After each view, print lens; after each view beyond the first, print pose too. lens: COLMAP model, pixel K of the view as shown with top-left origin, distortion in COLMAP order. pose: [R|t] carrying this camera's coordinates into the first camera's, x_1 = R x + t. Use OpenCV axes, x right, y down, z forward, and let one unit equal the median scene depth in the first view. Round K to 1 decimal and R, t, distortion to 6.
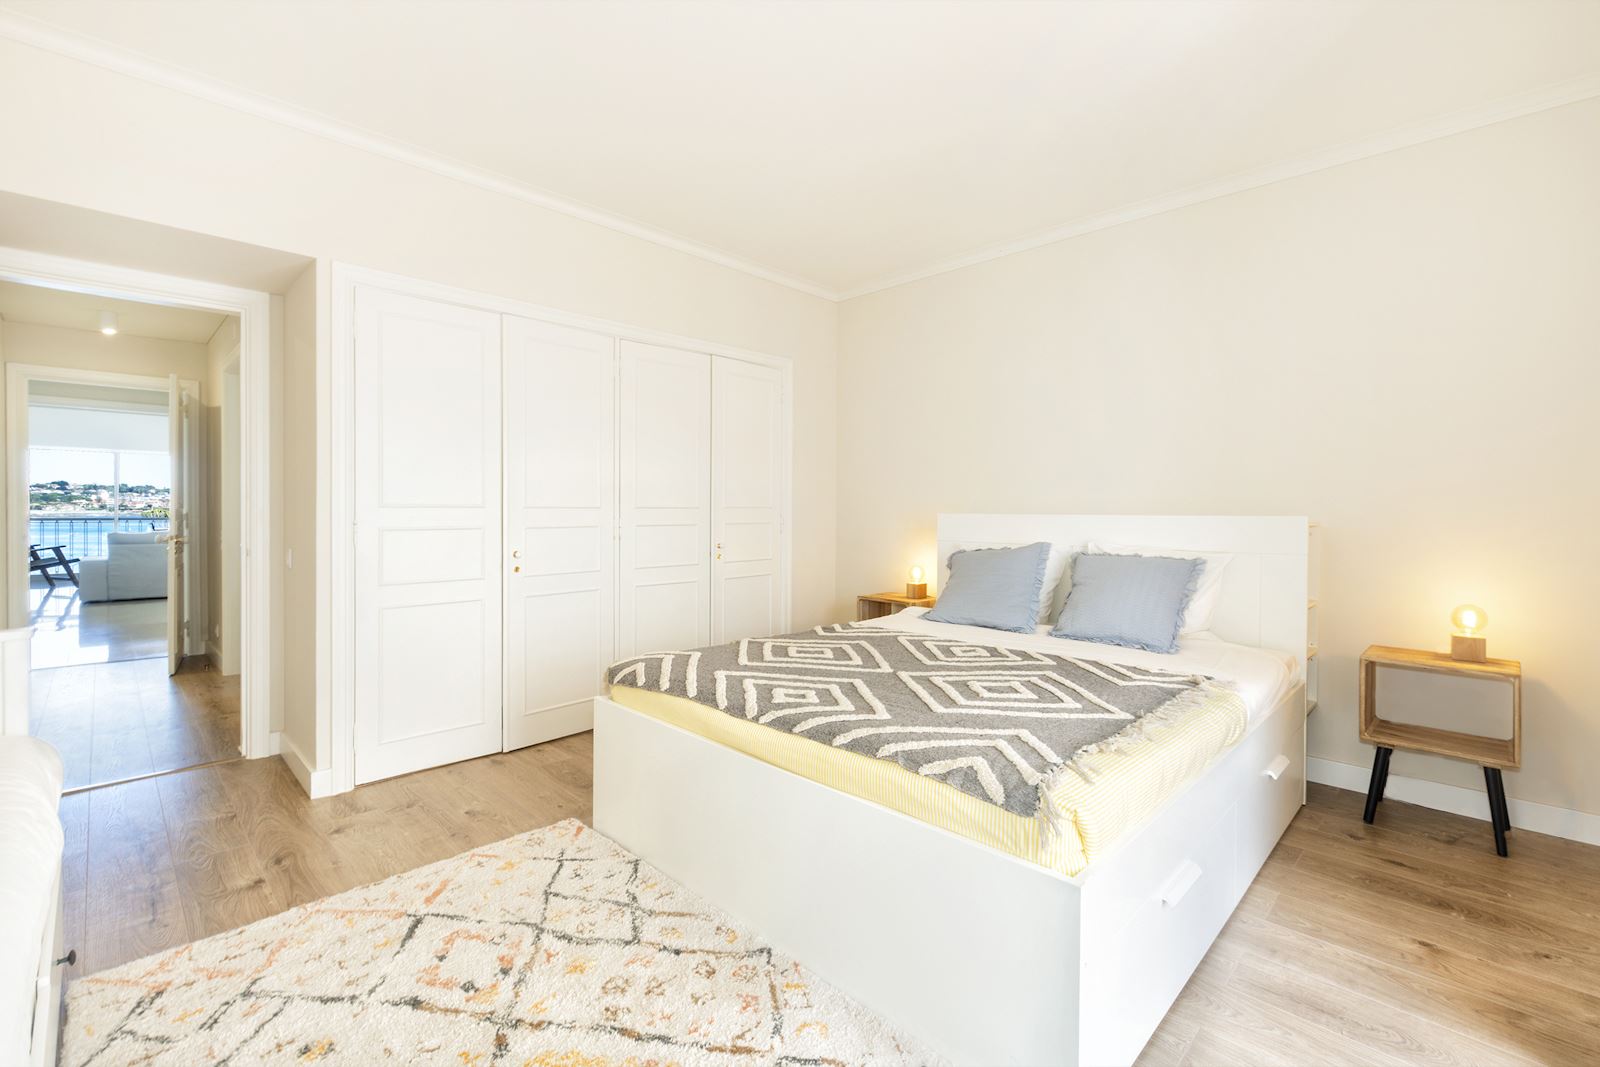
lens RADIAL K [[687.1, 0, 792.7], [0, 687.1, 523.5], [0, 0, 1]] dist [0.001693, -0.000197]
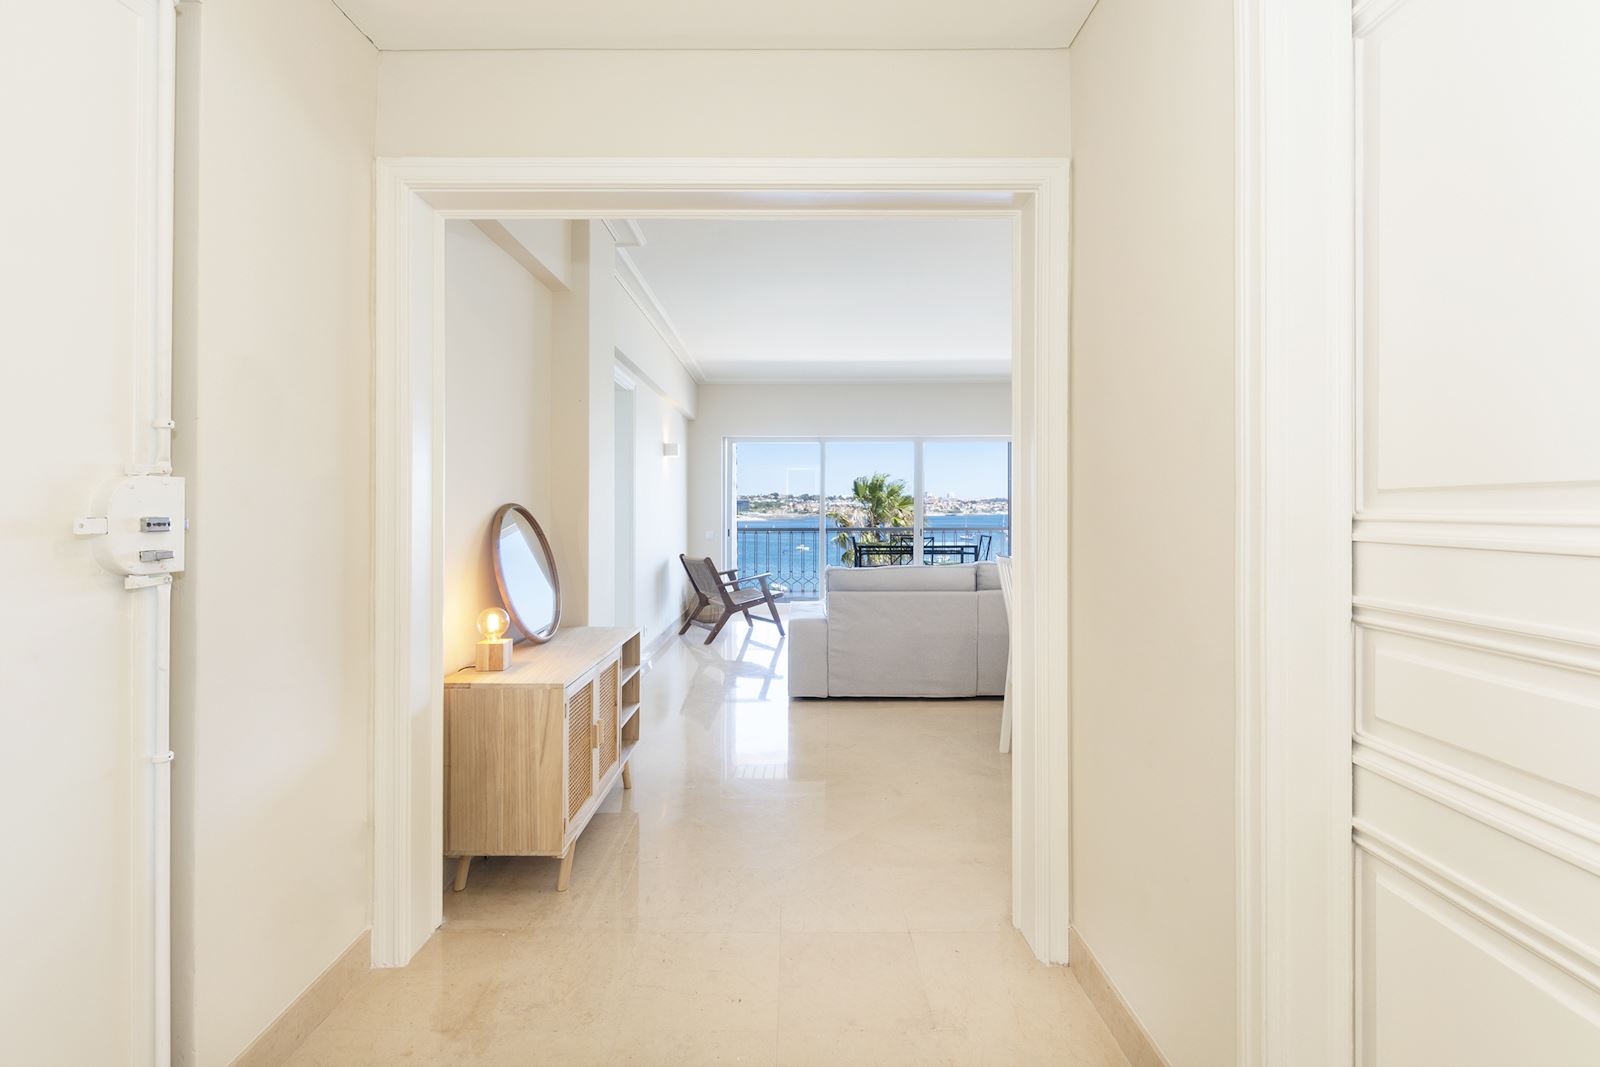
lens RADIAL K [[687.1, 0, 792.7], [0, 687.1, 523.5], [0, 0, 1]] dist [0.001693, -0.000197]
pose [[0.703362, 0.005838, -0.710807, -0.078177], [-0.006830, 0.999976, 0.001453, -0.002240], [0.710799, 0.003833, 0.703385, 0.074771]]
